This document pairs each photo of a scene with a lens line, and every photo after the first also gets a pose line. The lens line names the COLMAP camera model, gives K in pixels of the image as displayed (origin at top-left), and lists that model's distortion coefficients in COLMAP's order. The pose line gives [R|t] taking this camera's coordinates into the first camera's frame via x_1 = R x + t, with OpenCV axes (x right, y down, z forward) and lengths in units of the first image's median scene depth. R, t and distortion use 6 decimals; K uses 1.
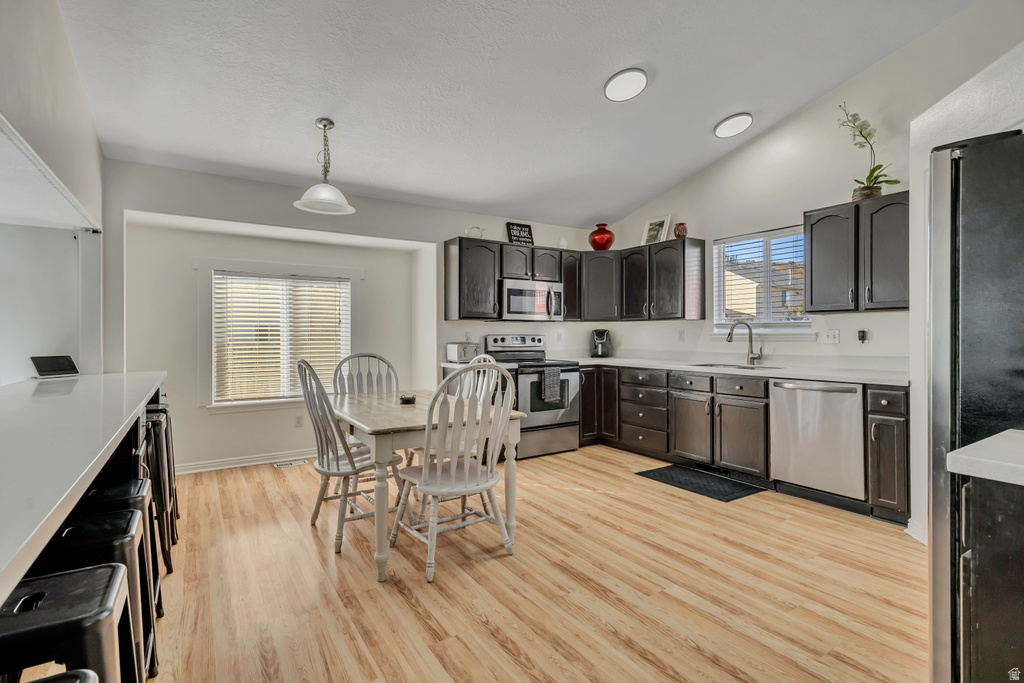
lens RADIAL K [[485.3, 0, 498.3], [0, 485.3, 336.7], [0, 0, 1]] dist [0.003494, 0.000482]
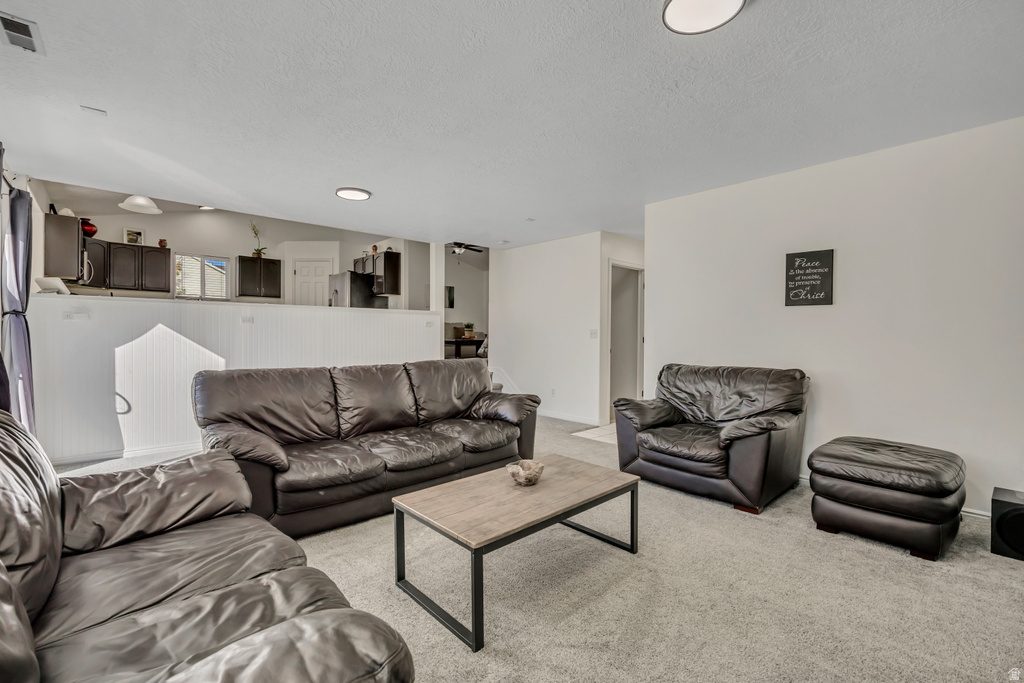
lens RADIAL K [[448.0, 0, 510.0], [0, 448.0, 340.5], [0, 0, 1]] dist [-0.001882, 0.000425]
pose [[-0.192500, -0.008386, 0.981261, -1.528546], [-0.002326, 0.999965, 0.008090, 0.129439], [-0.981294, -0.000726, -0.192513, 0.045554]]
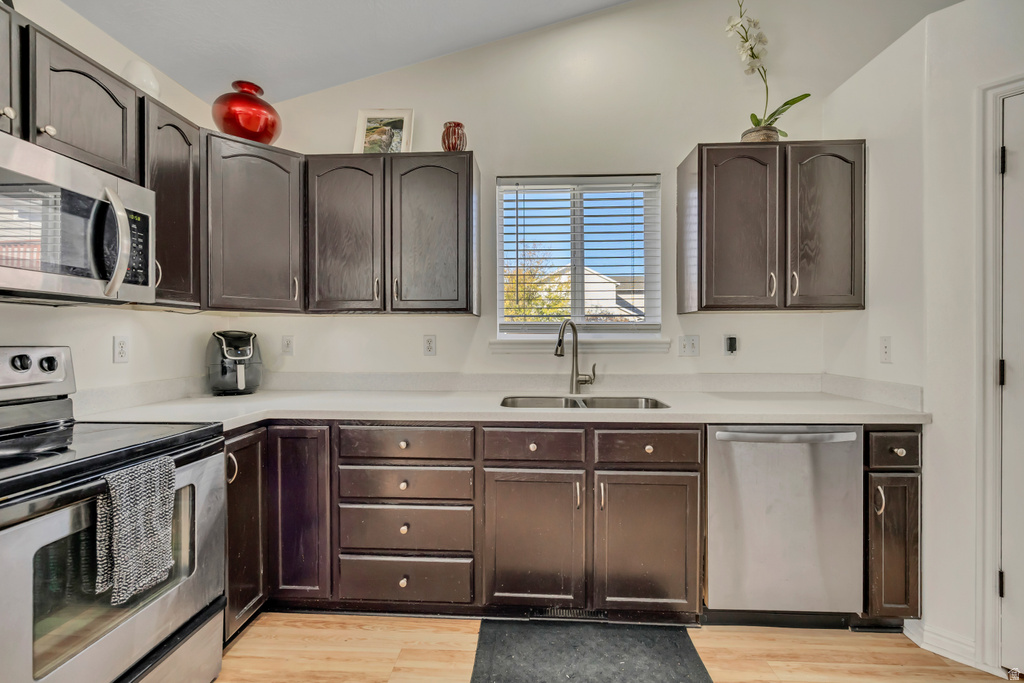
lens RADIAL K [[448.0, 0, 510.0], [0, 448.0, 340.5], [0, 0, 1]] dist [-0.001882, 0.000425]
pose [[0.566140, -0.001864, 0.824307, 0.019259], [0.001847, 0.999998, 0.000993, -0.007120], [-0.824307, 0.000960, 0.566142, 0.685302]]
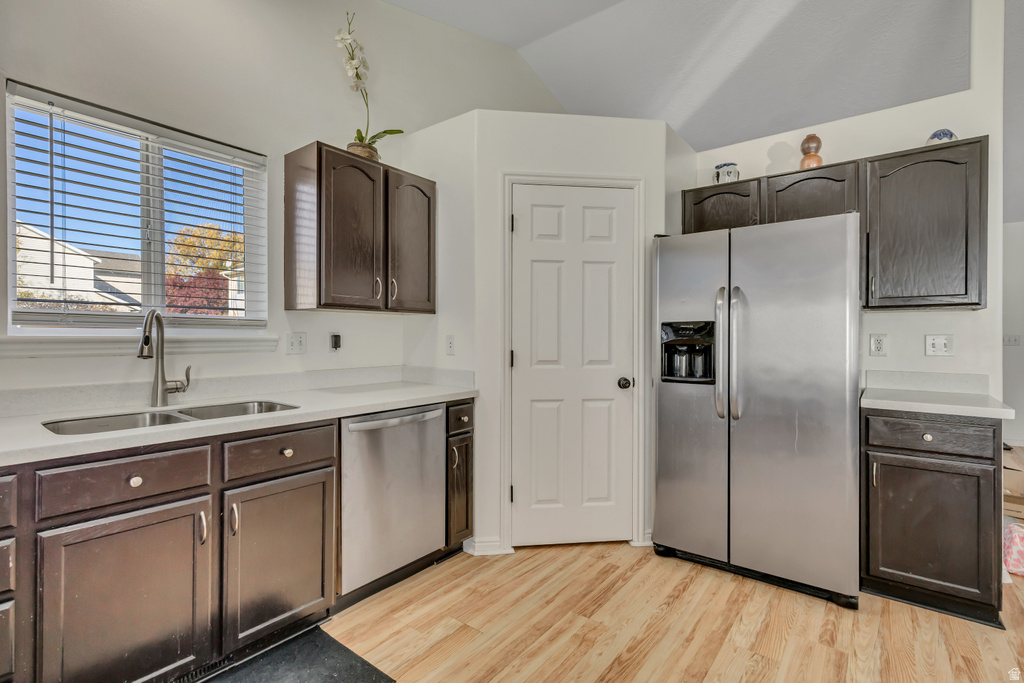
lens RADIAL K [[473.7, 0, 513.6], [0, 473.7, 336.8], [0, 0, 1]] dist [0.002909, 0.000944]
pose [[-0.348712, -0.000039, 0.937230, -0.018194], [-0.001584, 0.999999, -0.000548, -0.007390], [-0.937229, -0.001676, -0.348712, 0.765254]]
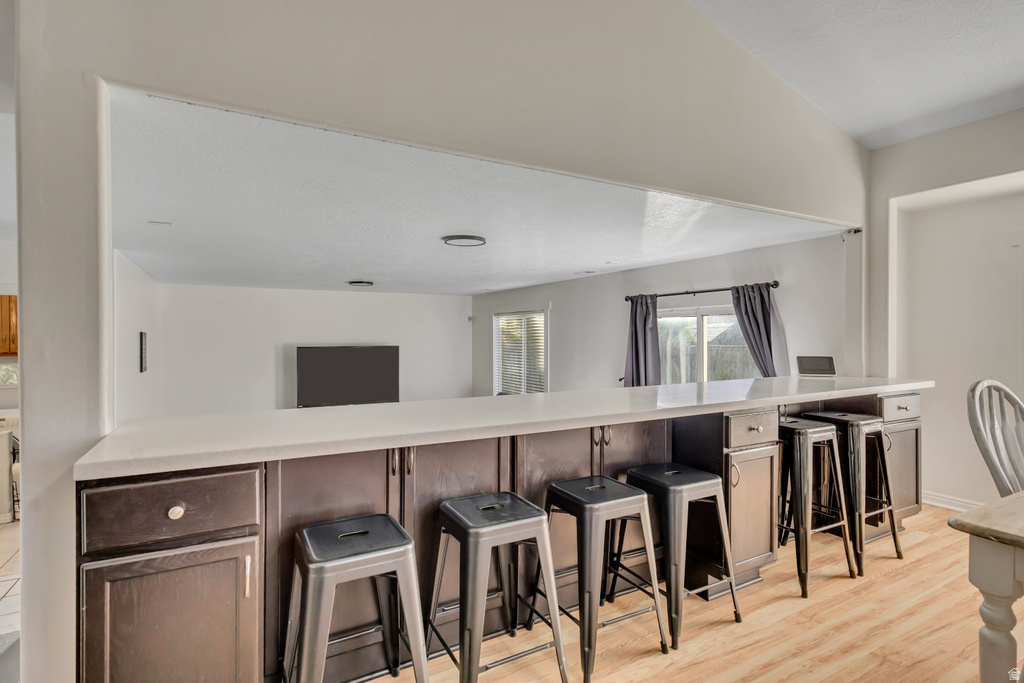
lens RADIAL K [[485.3, 0, 498.3], [0, 485.3, 336.7], [0, 0, 1]] dist [0.003494, 0.000482]
pose [[-0.063285, 0.004782, -0.997984, 0.142513], [0.002988, 0.999985, 0.004602, -0.007040], [0.997991, -0.002690, -0.063298, 0.244557]]
